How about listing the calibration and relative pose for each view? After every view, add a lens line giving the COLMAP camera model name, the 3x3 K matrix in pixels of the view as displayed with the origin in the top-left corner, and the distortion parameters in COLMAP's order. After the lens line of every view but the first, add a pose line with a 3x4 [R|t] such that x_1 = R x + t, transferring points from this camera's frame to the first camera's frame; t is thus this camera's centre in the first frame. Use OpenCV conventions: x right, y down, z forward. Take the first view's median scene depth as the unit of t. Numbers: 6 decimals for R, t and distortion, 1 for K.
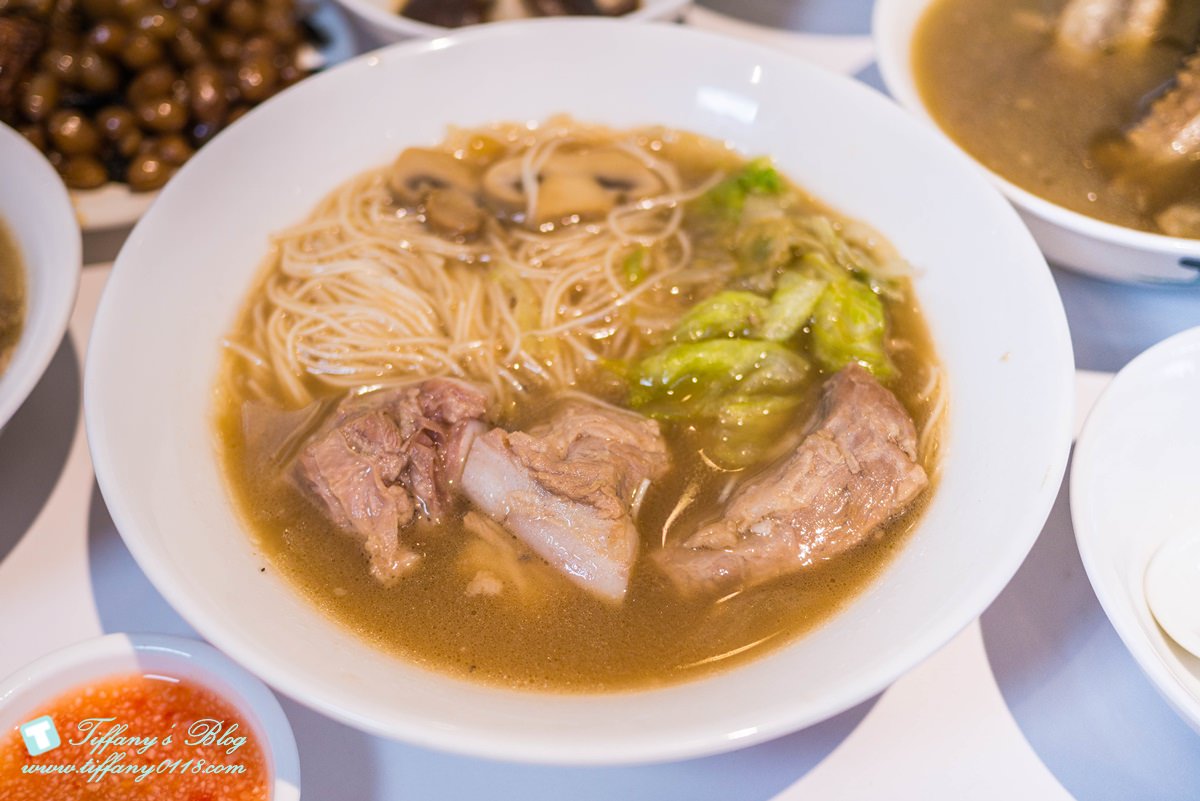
lens RADIAL K [[1336.6, 0, 600.0], [0, 1336.6, 400.5], [0, 0, 1]] dist [-0.010846, 0.036511]
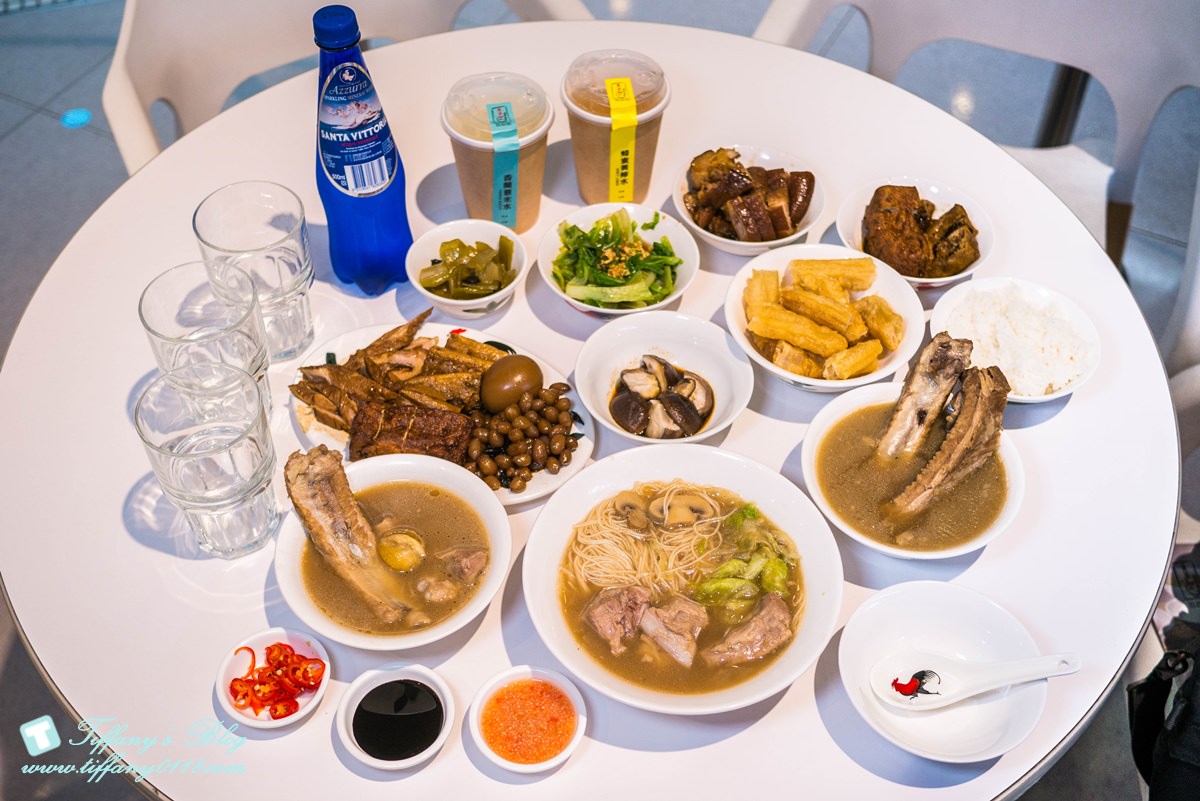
lens RADIAL K [[1336.6, 0, 600.0], [0, 1336.6, 400.5], [0, 0, 1]] dist [-0.010846, 0.036511]
pose [[0.996364, 0.061491, -0.058971, -0.042642], [-0.062747, 0.997835, -0.019684, -0.355119], [0.057633, 0.023313, 0.998066, -1.923229]]
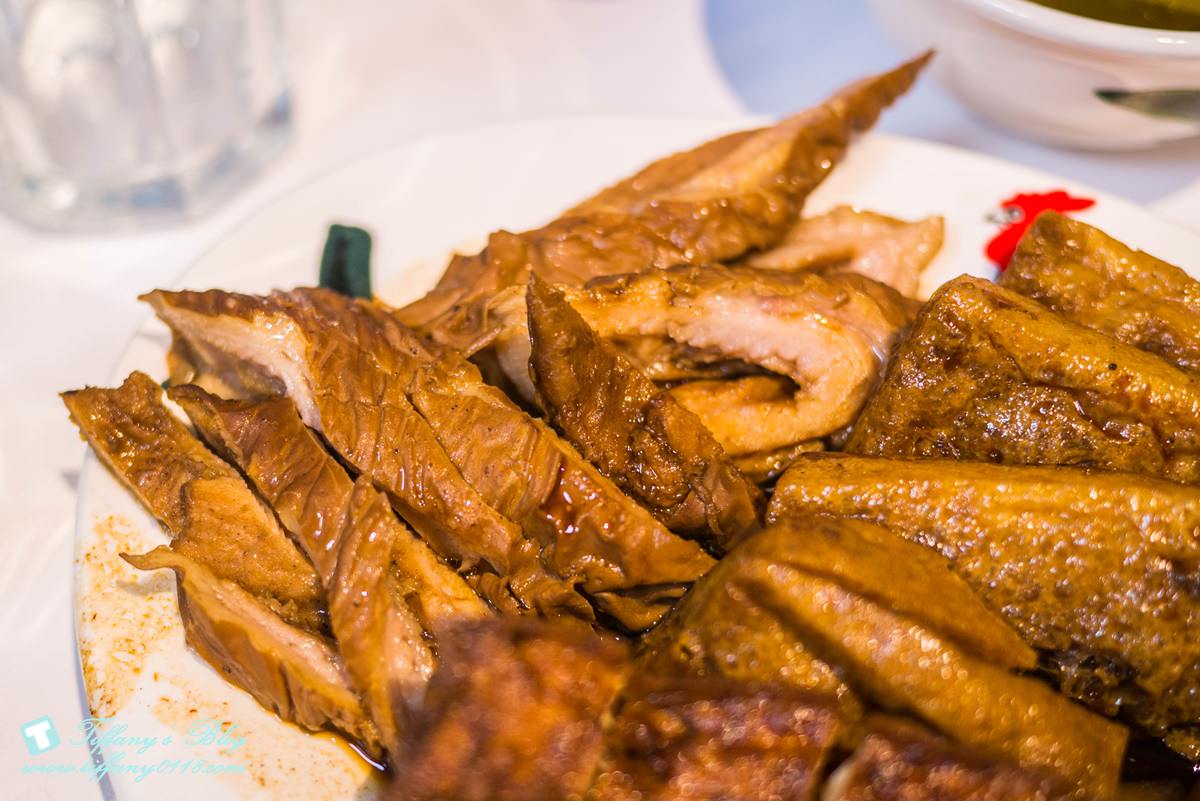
lens RADIAL K [[1491.9, 0, 555.1], [0, 1491.9, 398.3], [0, 0, 1]] dist [-0.010975, 0.002686]
pose [[0.961053, 0.218308, -0.169469, -0.709059], [-0.207145, 0.974935, 0.081190, -0.498543], [0.182945, -0.042923, 0.982186, 0.769906]]
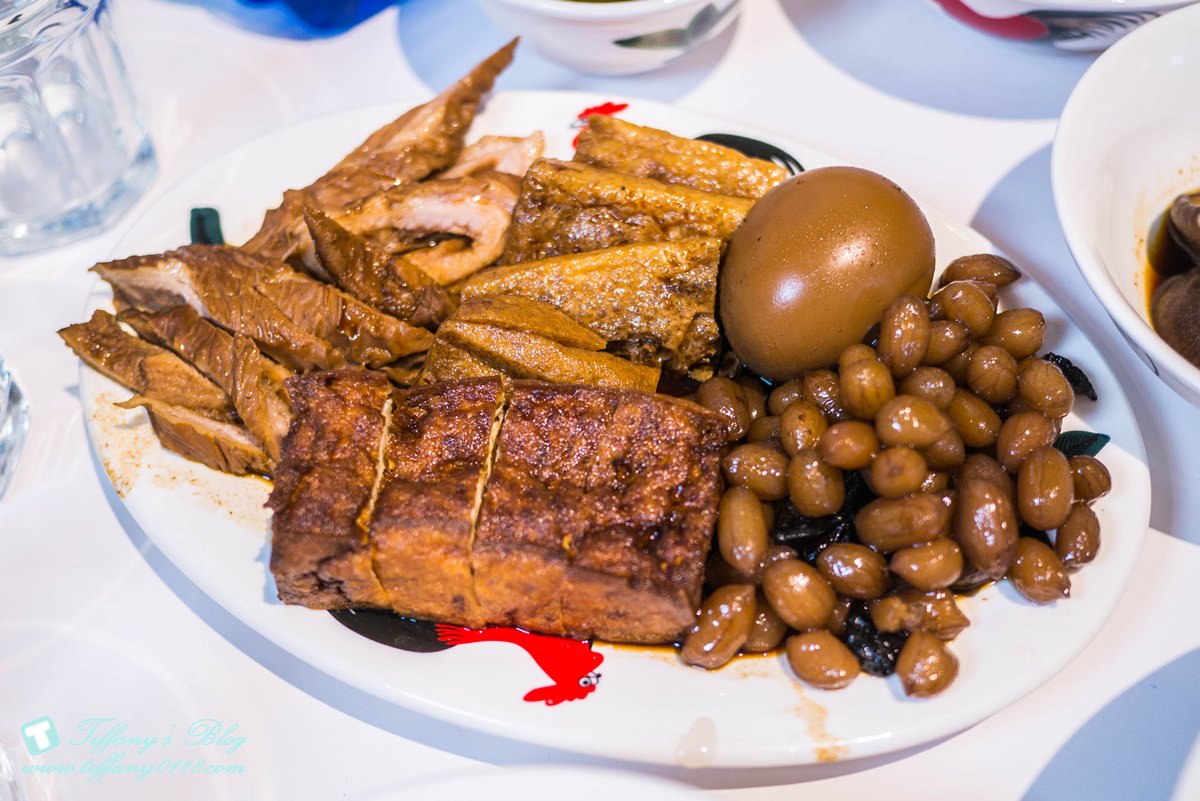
lens RADIAL K [[1336.6, 0, 600.0], [0, 1336.6, 400.5], [0, 0, 1]] dist [-0.010846, 0.036511]
pose [[0.997850, 0.000514, -0.065537, -0.554645], [0.005913, 0.995184, 0.097841, -0.450205], [0.065272, -0.098018, 0.993042, 0.398056]]
